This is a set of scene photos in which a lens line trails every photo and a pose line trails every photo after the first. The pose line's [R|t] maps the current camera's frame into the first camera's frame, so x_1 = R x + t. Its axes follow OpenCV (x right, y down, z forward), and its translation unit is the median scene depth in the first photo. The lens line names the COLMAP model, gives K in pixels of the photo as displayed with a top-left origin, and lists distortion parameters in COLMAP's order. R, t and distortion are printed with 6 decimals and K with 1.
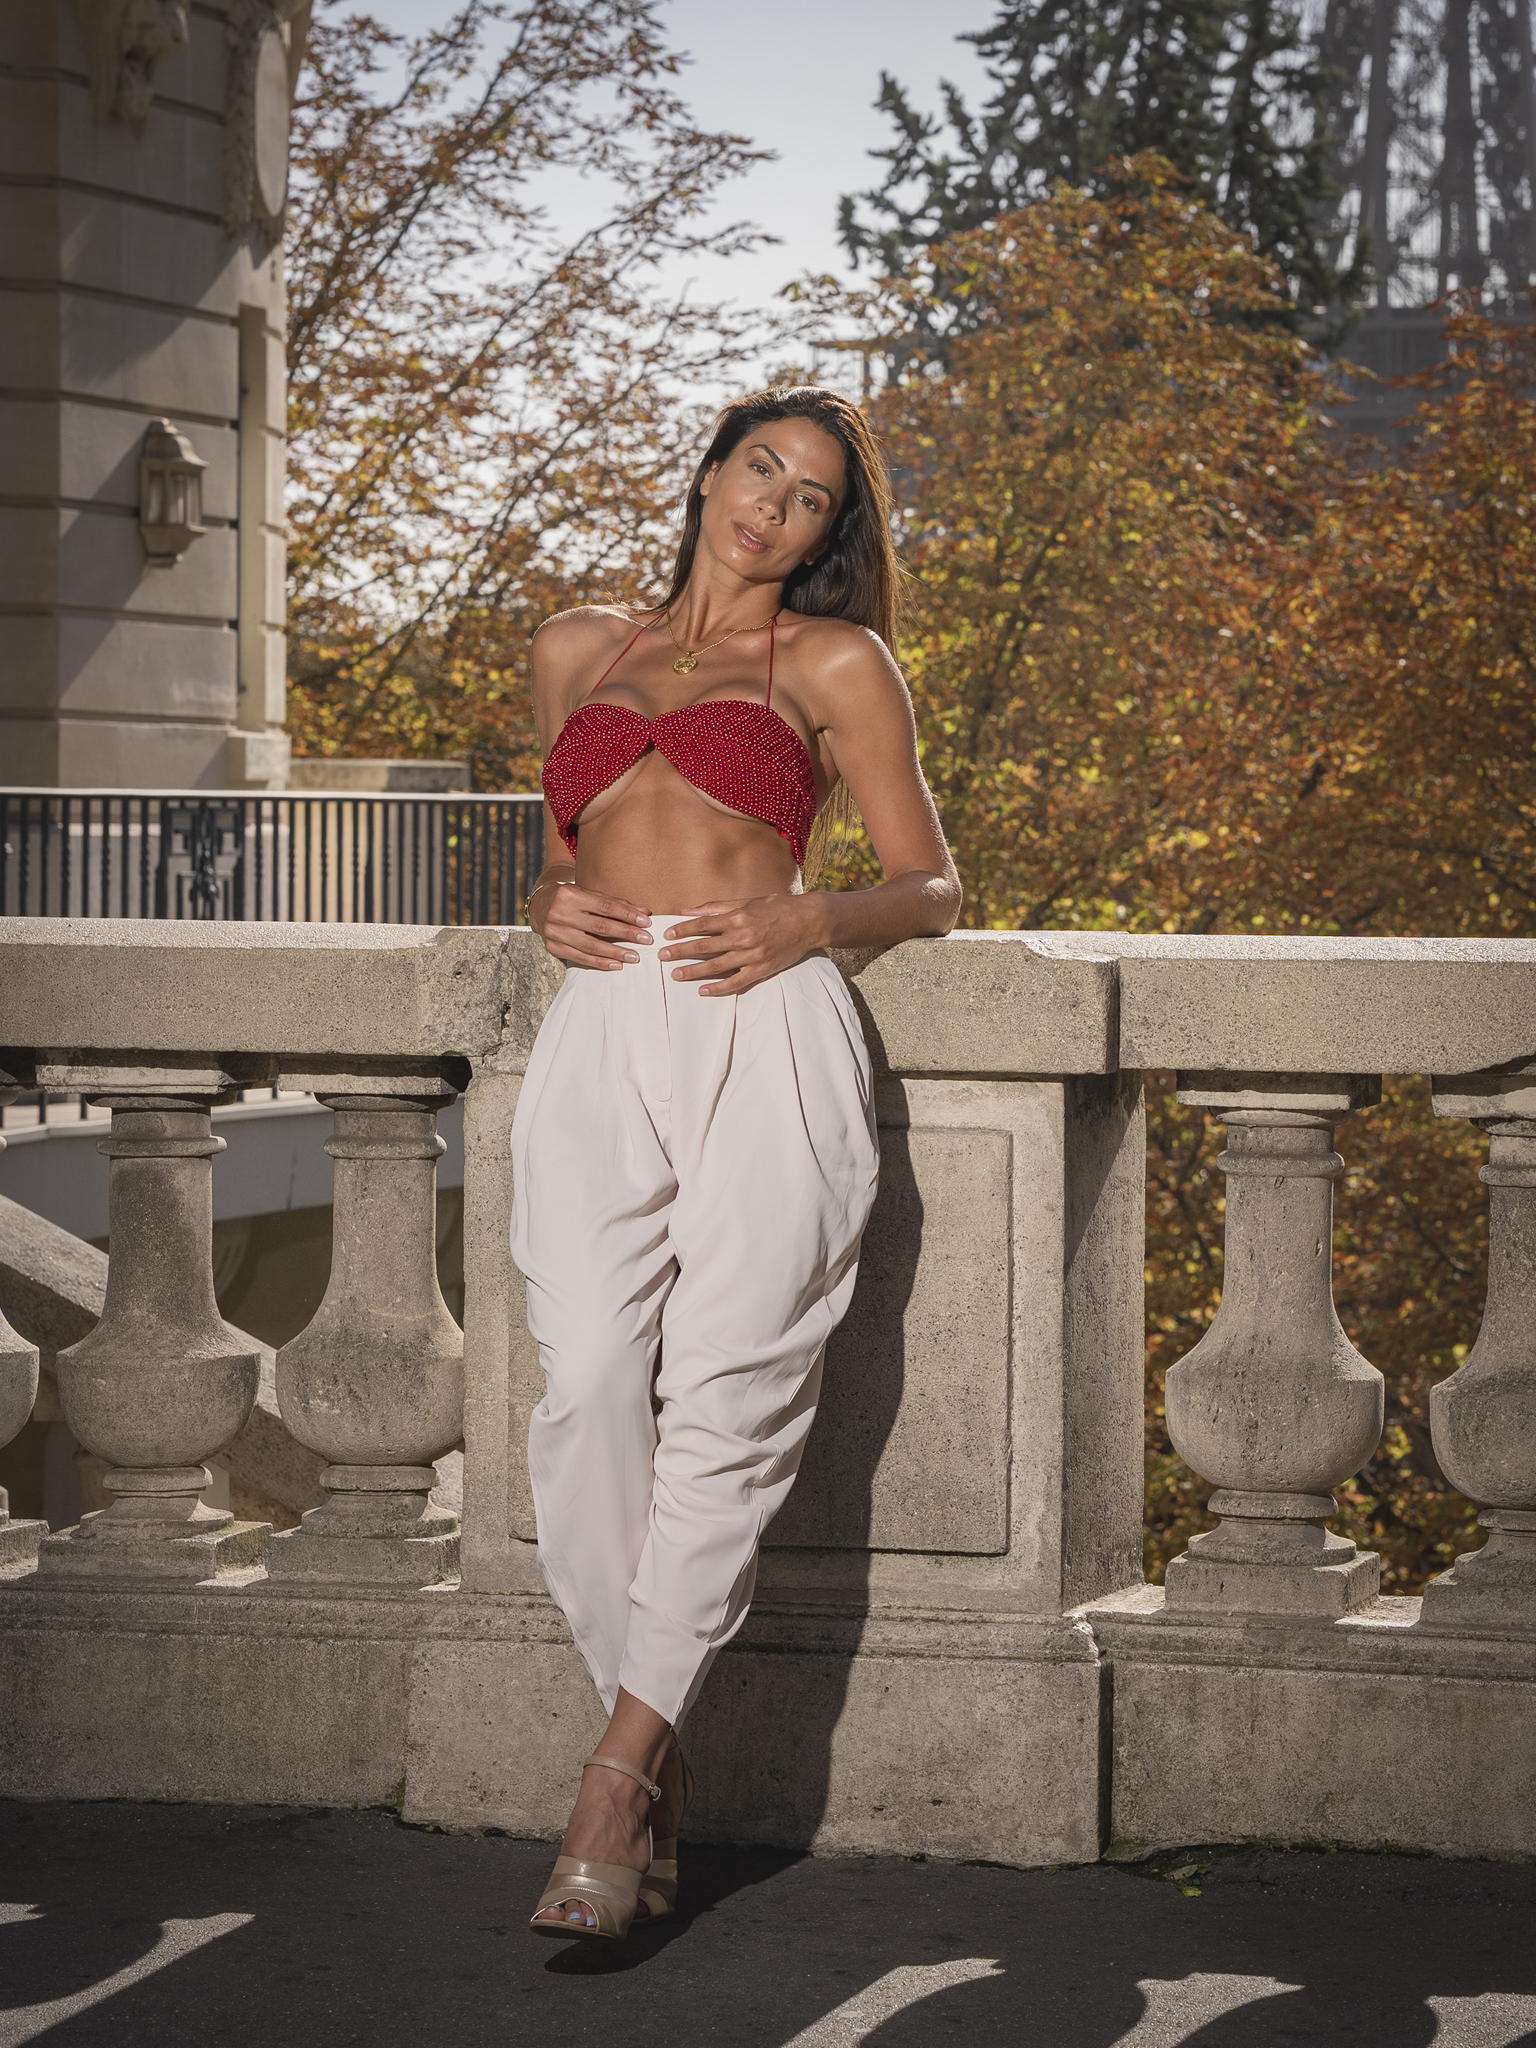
lens RADIAL K [[5105.2, 0, 768.0], [0, 5105.2, 1024.0], [0, 0, 1]] dist [0.092254, 1.037969]
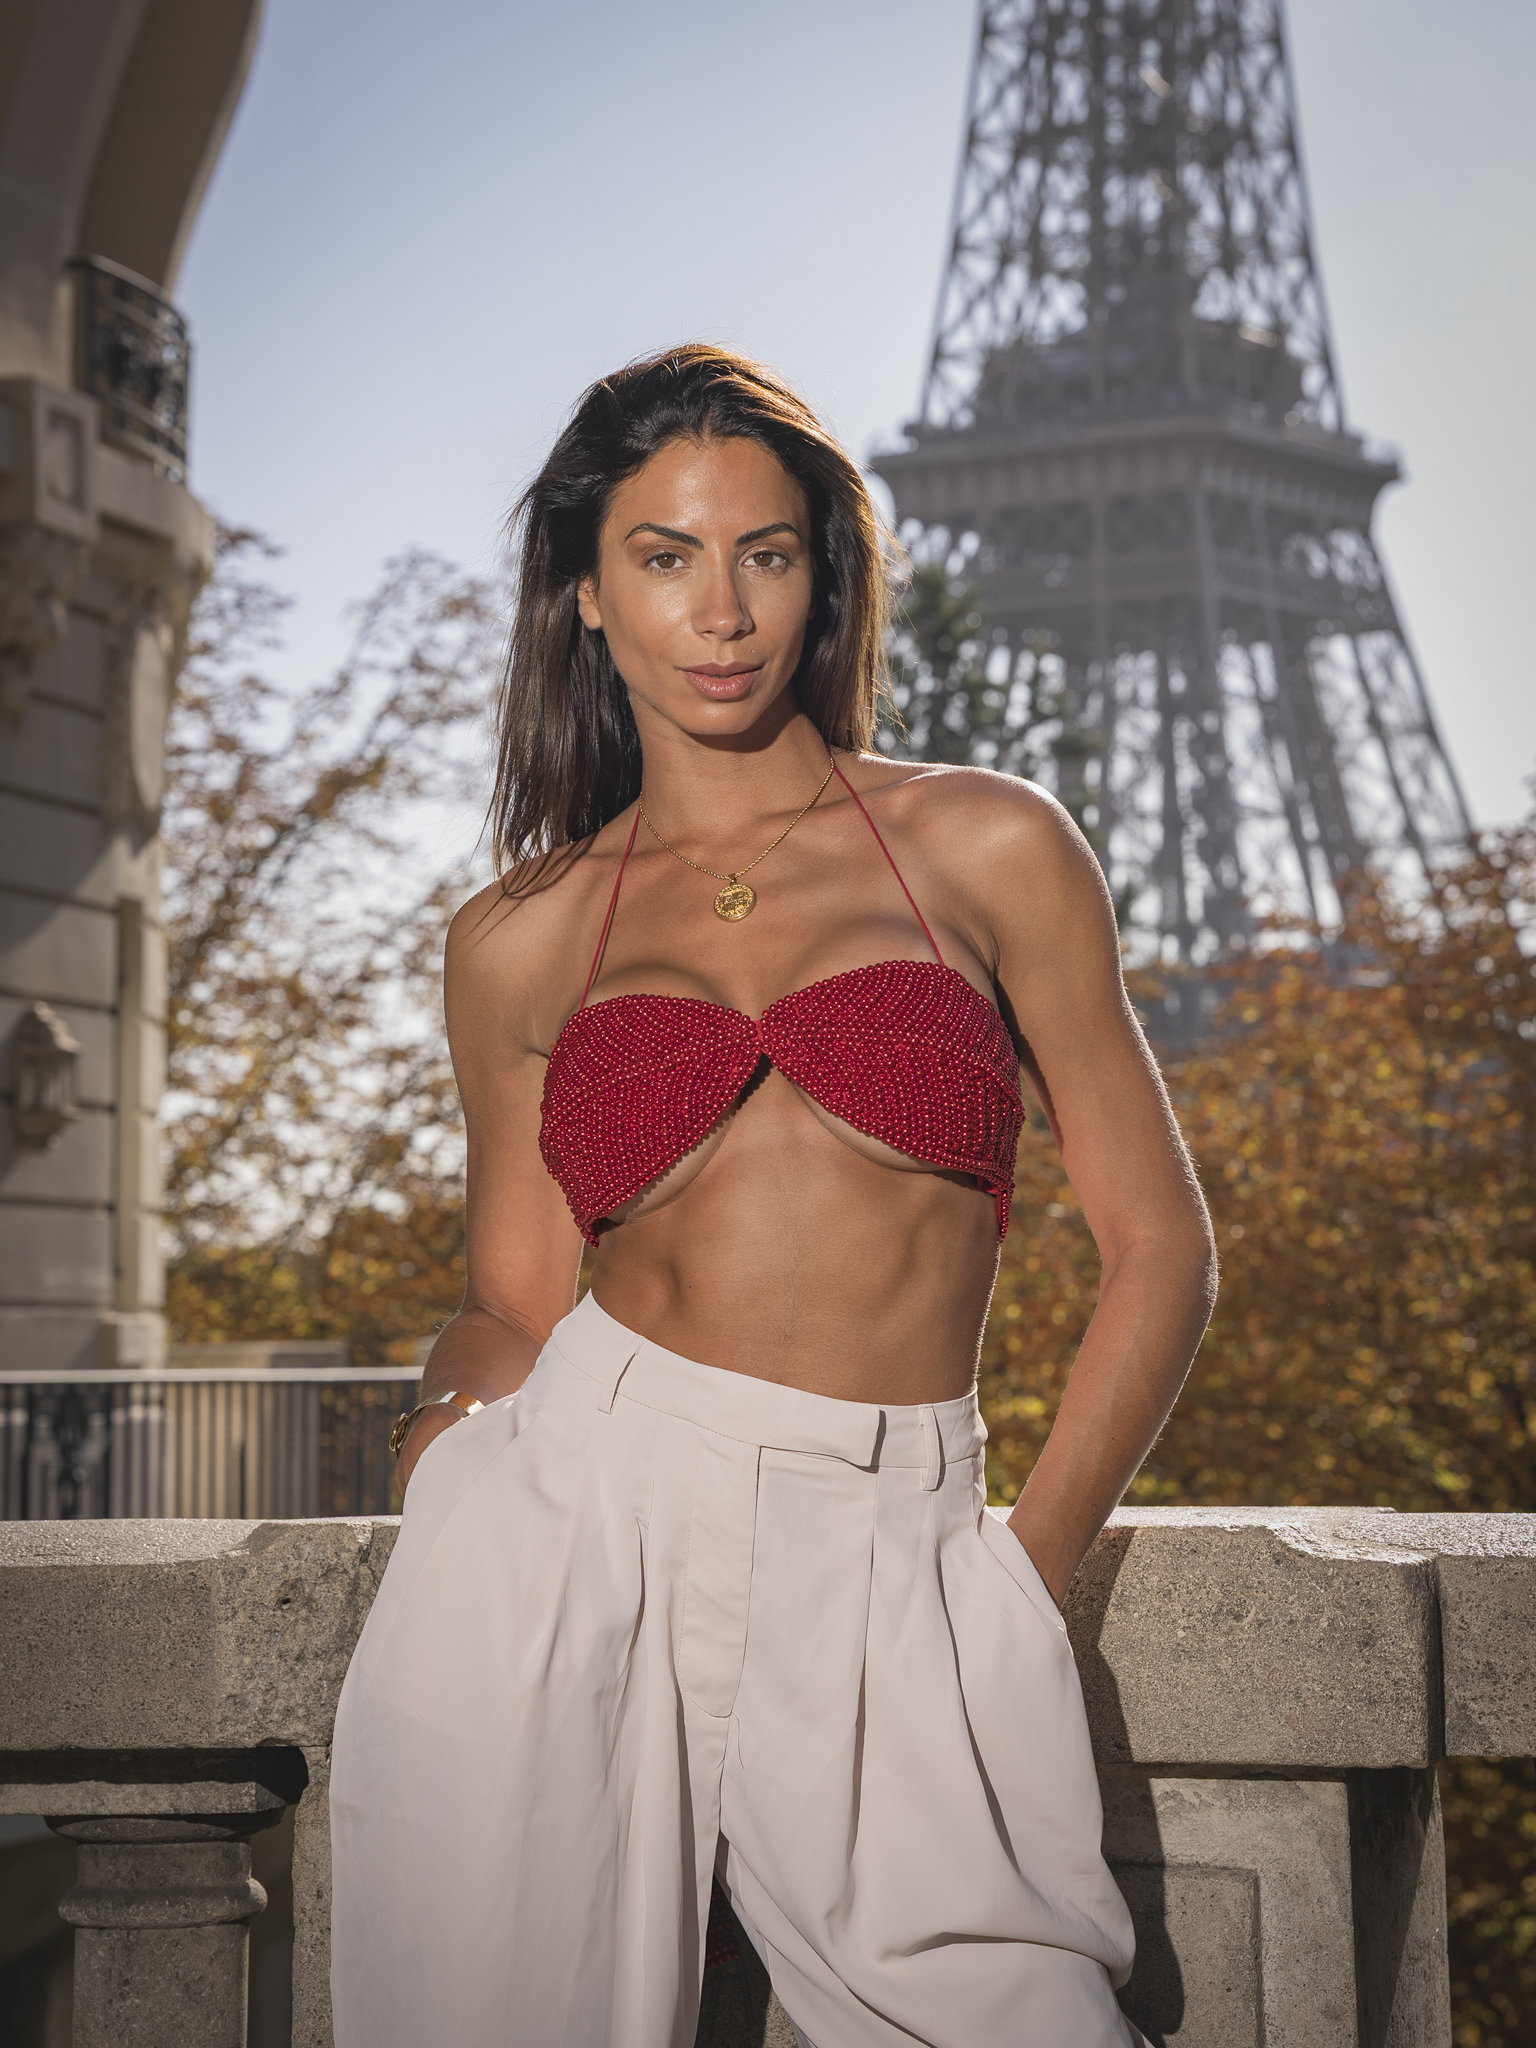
lens RADIAL K [[5487.6, 0, 772.6], [0, 5487.6, 813.3], [0, 0, 1]] dist [0.505469, 0.137696]
pose [[0.999697, -0.013332, 0.020679, 0.008380], [0.016146, 0.989662, -0.142506, 0.004443], [-0.018565, 0.142797, 0.989578, -0.169309]]
